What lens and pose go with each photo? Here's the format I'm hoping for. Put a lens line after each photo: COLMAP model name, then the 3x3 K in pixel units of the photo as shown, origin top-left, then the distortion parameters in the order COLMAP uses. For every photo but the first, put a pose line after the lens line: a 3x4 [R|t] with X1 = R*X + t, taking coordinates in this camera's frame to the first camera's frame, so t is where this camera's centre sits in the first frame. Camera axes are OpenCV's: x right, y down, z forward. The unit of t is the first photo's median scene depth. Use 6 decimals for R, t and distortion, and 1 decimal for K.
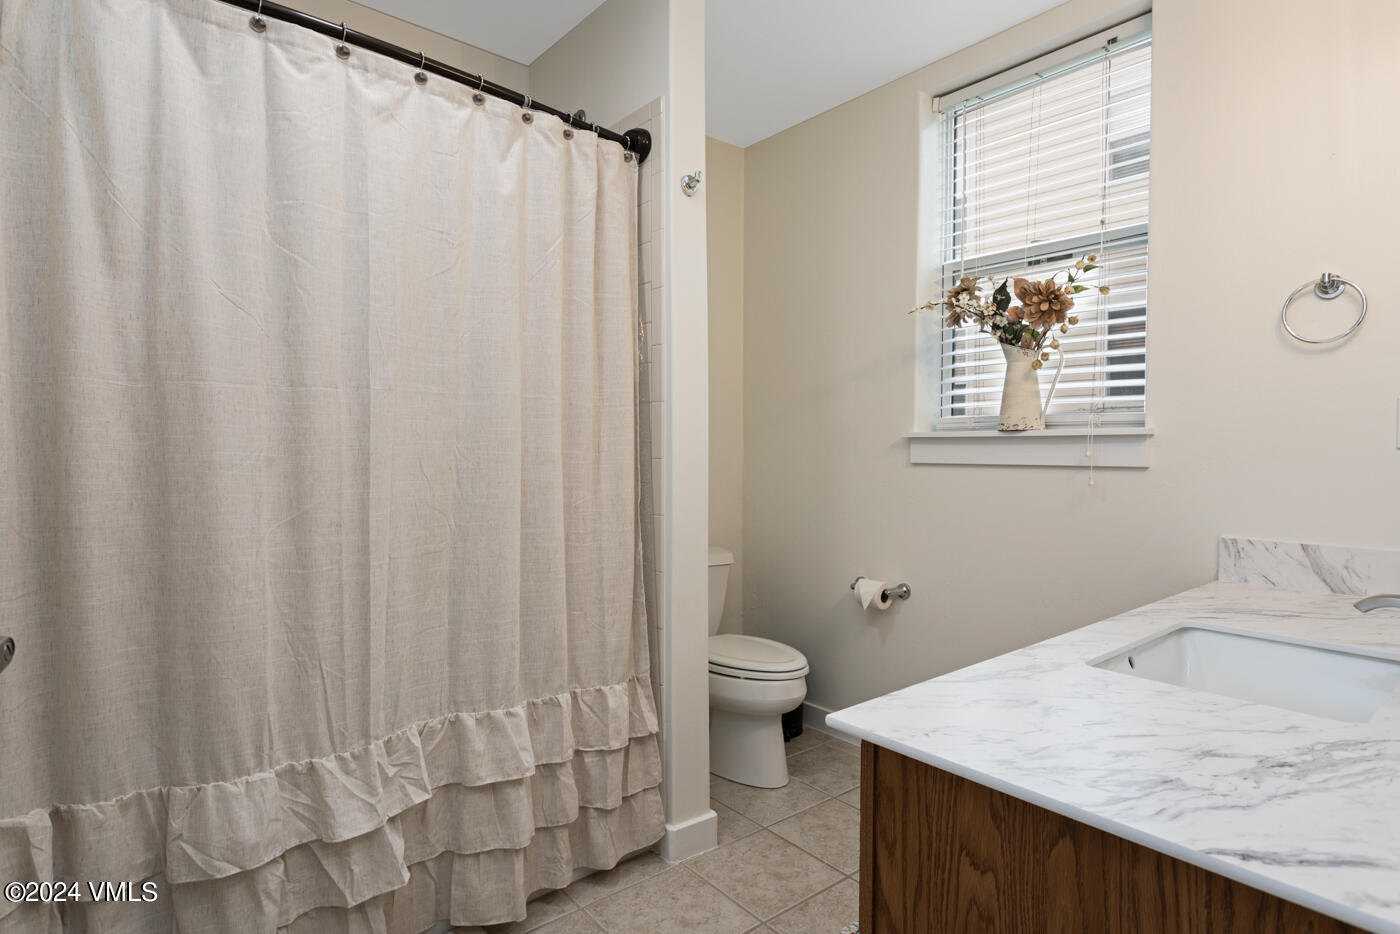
lens RADIAL K [[706.2, 0, 696.3], [0, 706.2, 470.7], [0, 0, 1]] dist [0.018201, 0.000650]
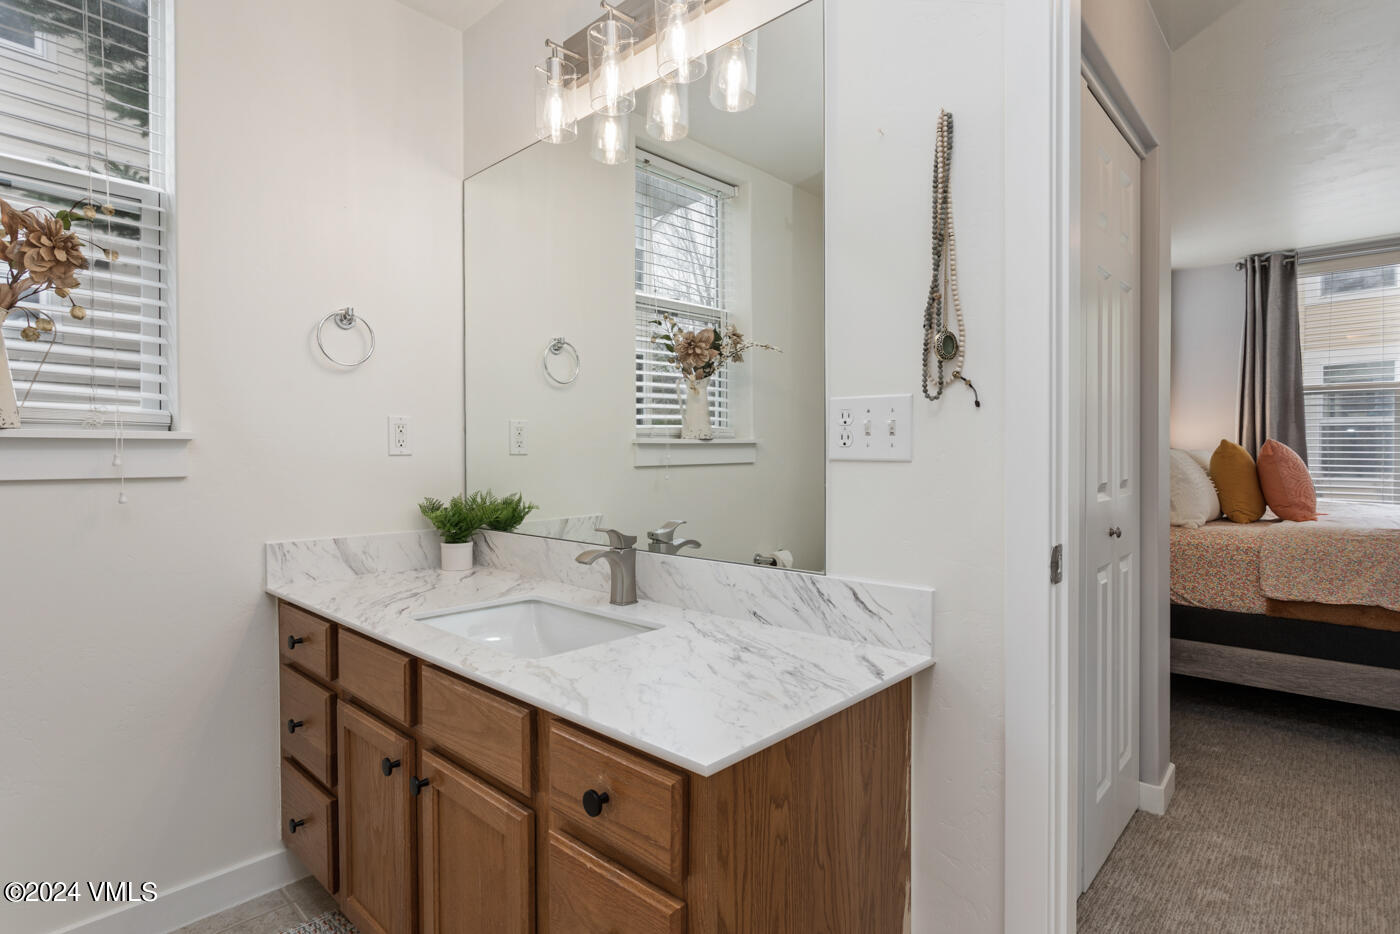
lens RADIAL K [[706.2, 0, 694.2], [0, 706.2, 458.3], [0, 0, 1]] dist [0.018201, 0.000650]
pose [[-0.106019, -0.010527, 0.994308, -0.547978], [0.027258, 0.999537, 0.013488, -0.041221], [-0.993990, 0.028533, -0.105683, 0.865779]]
